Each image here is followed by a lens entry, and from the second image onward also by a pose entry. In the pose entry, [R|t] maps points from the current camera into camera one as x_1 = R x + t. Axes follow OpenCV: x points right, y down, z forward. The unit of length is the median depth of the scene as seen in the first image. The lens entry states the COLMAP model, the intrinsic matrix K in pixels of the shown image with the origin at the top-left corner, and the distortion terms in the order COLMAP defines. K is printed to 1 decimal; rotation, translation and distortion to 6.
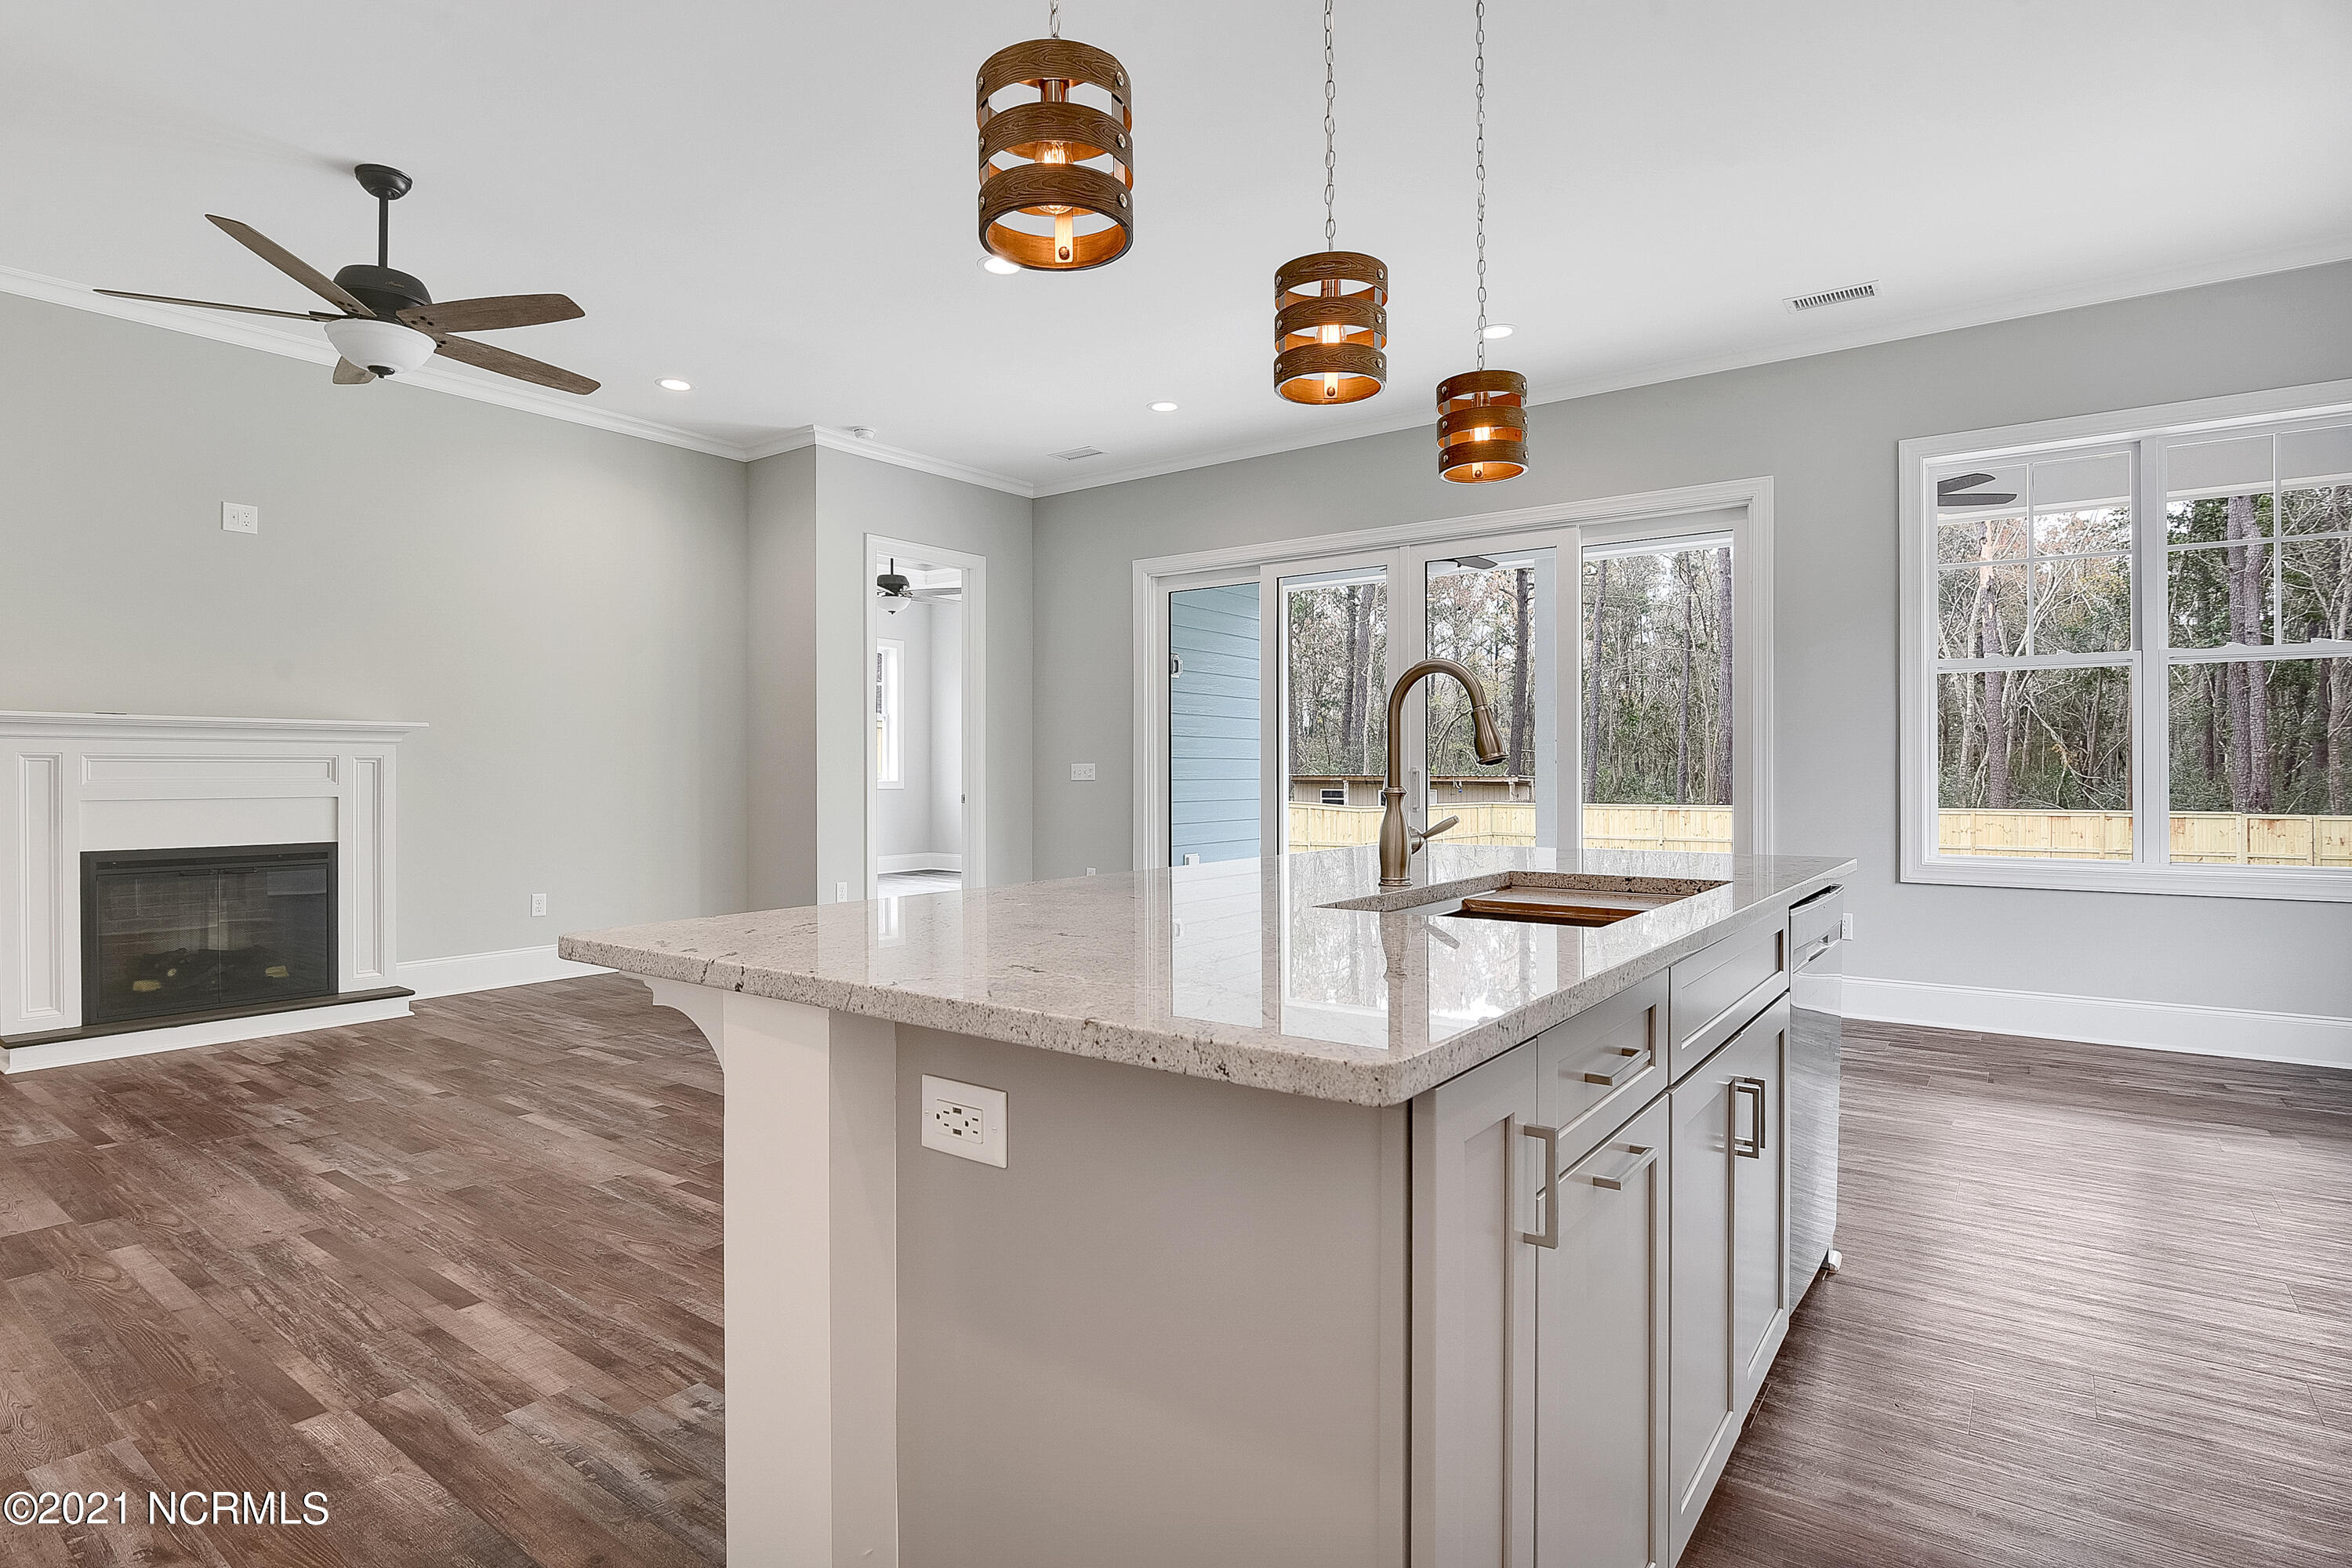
lens RADIAL K [[1198.0, 0, 1176.0], [0, 1198.0, 784.0], [0, 0, 1]] dist [-0.018221, -0.000432]
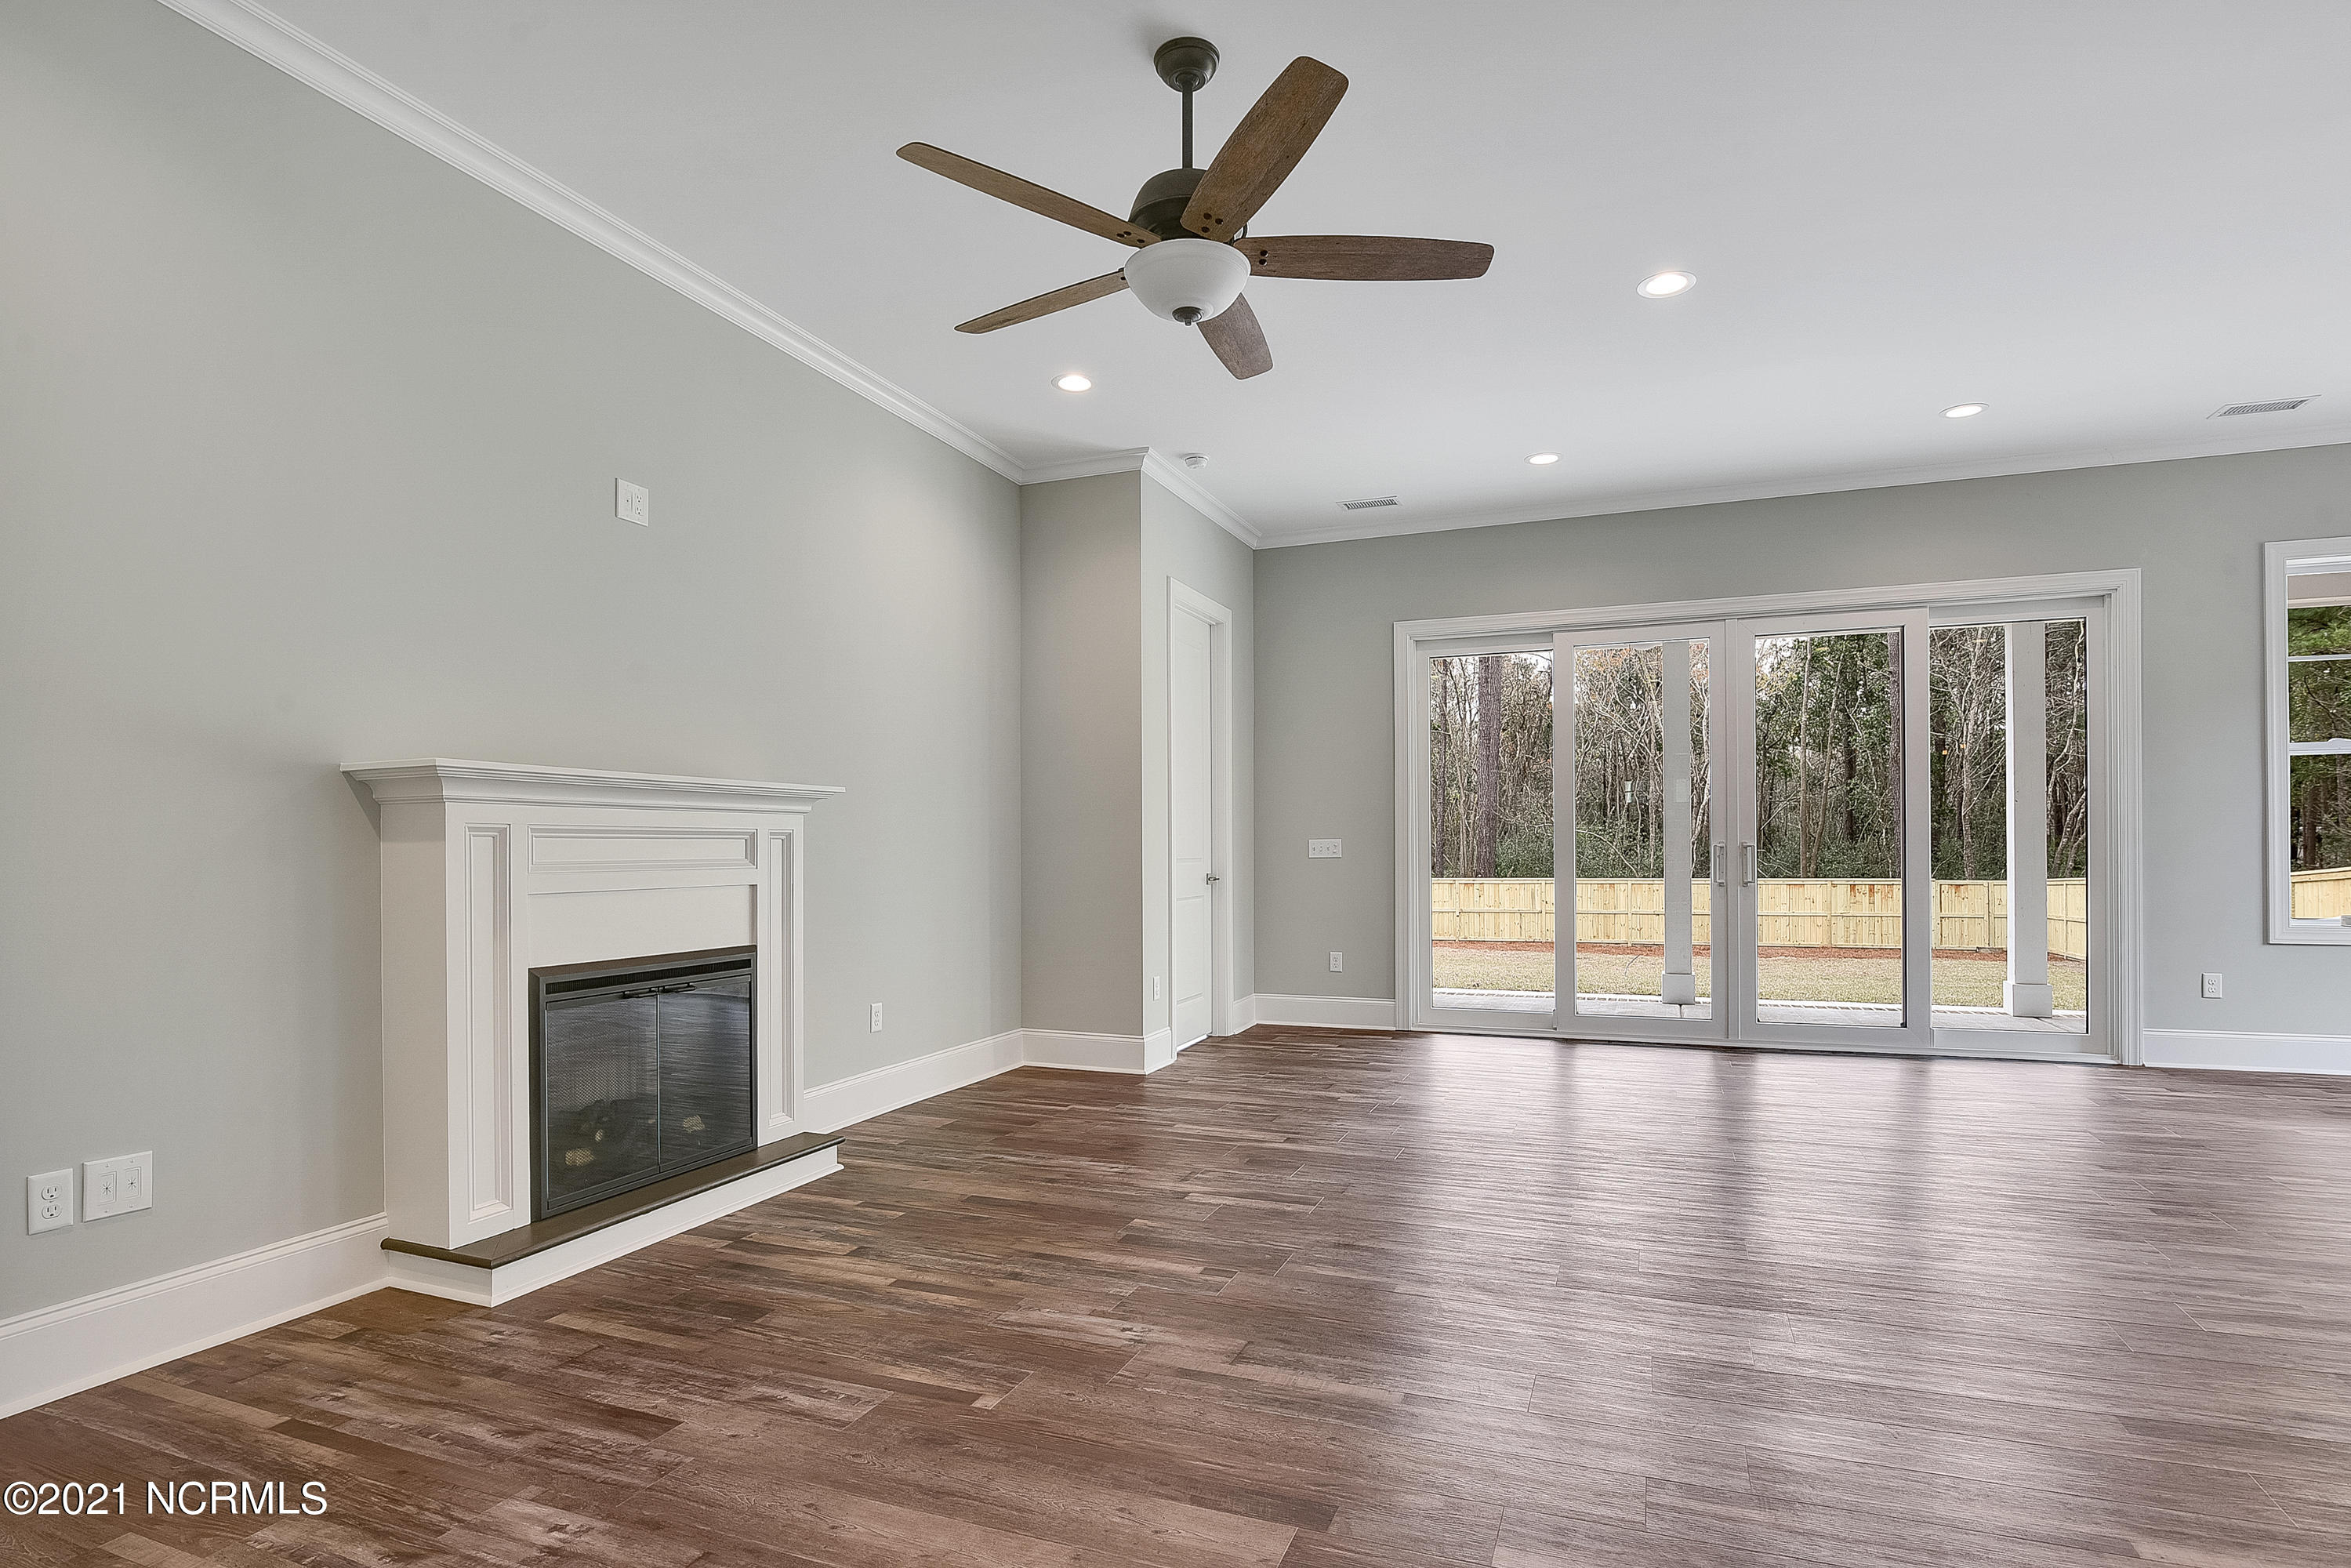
lens RADIAL K [[1204.7, 0, 1187.5], [0, 1204.7, 854.3], [0, 0, 1]] dist [-0.018111, 0.000394]
pose [[0.965699, -0.006354, 0.259585, -0.650136], [0.007989, 0.999954, -0.005244, -0.002139], [-0.259540, 0.007138, 0.965706, 0.200360]]
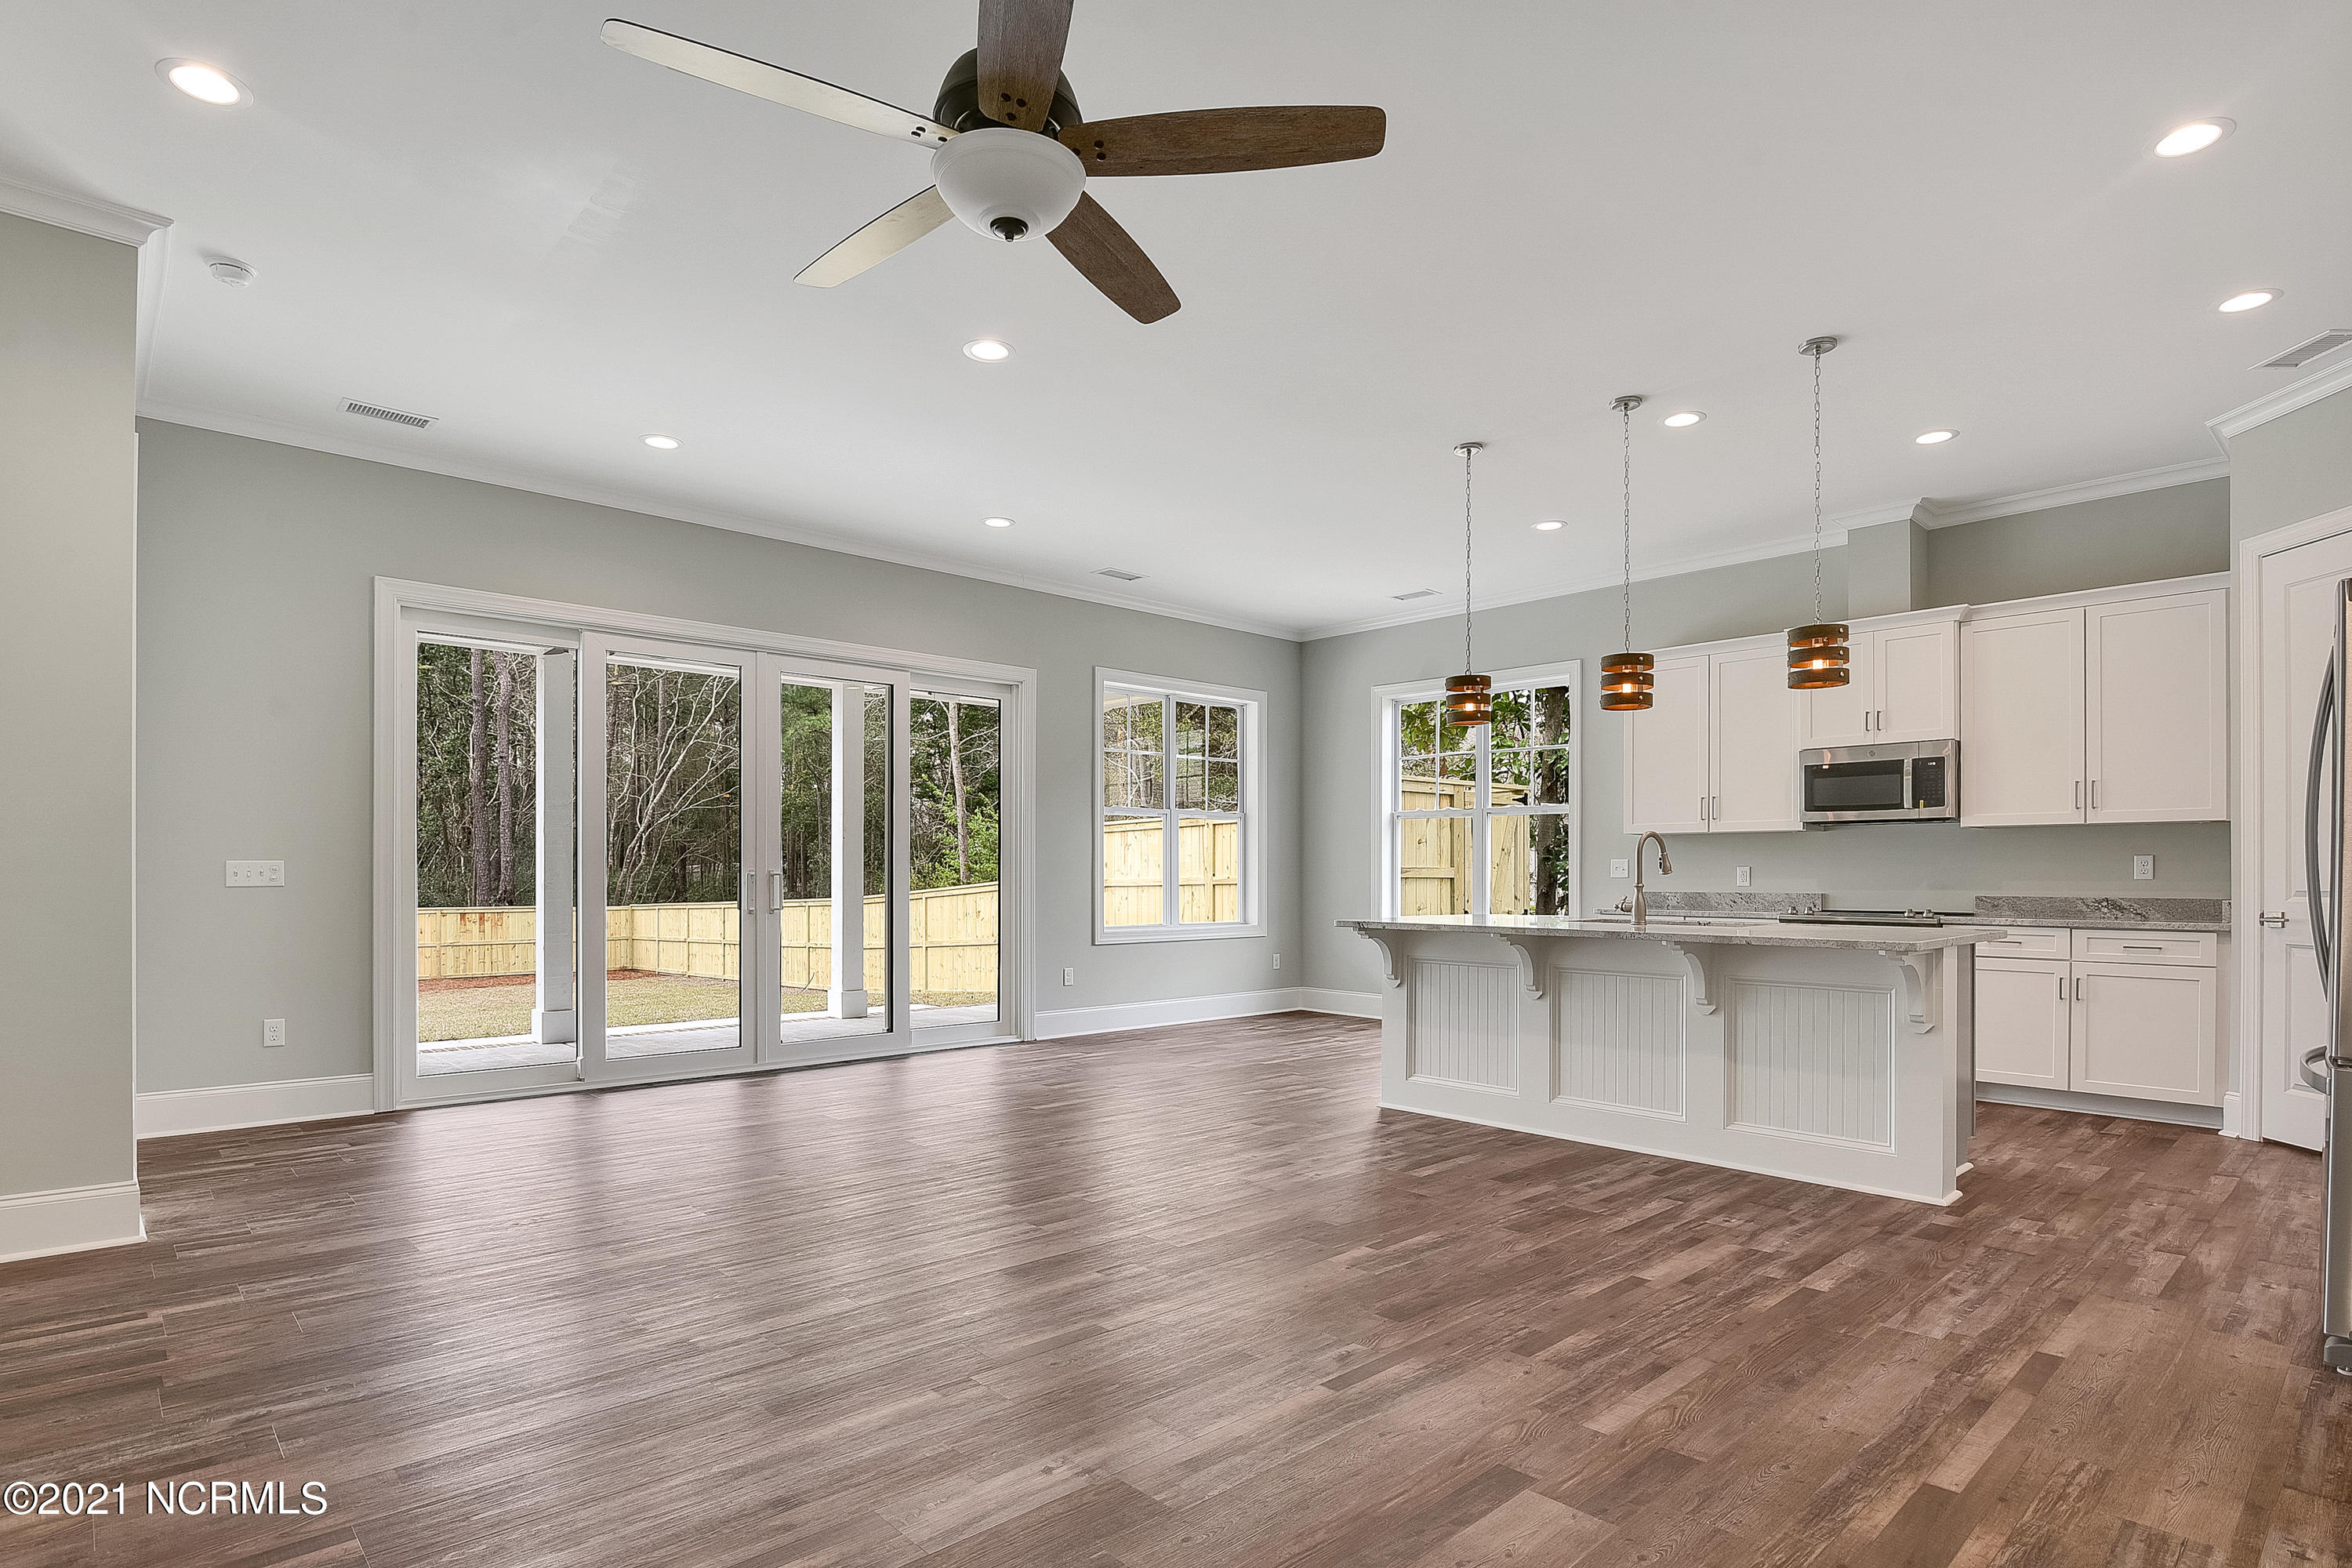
lens RADIAL K [[1193.6, 0, 1183.3], [0, 1193.6, 884.2], [0, 0, 1]] dist [-0.019275, -0.000711]
pose [[0.183847, -0.006317, 0.982935, -0.946688], [0.006425, 0.999966, 0.005224, -0.006021], [-0.982934, 0.005355, 0.183881, 0.596539]]
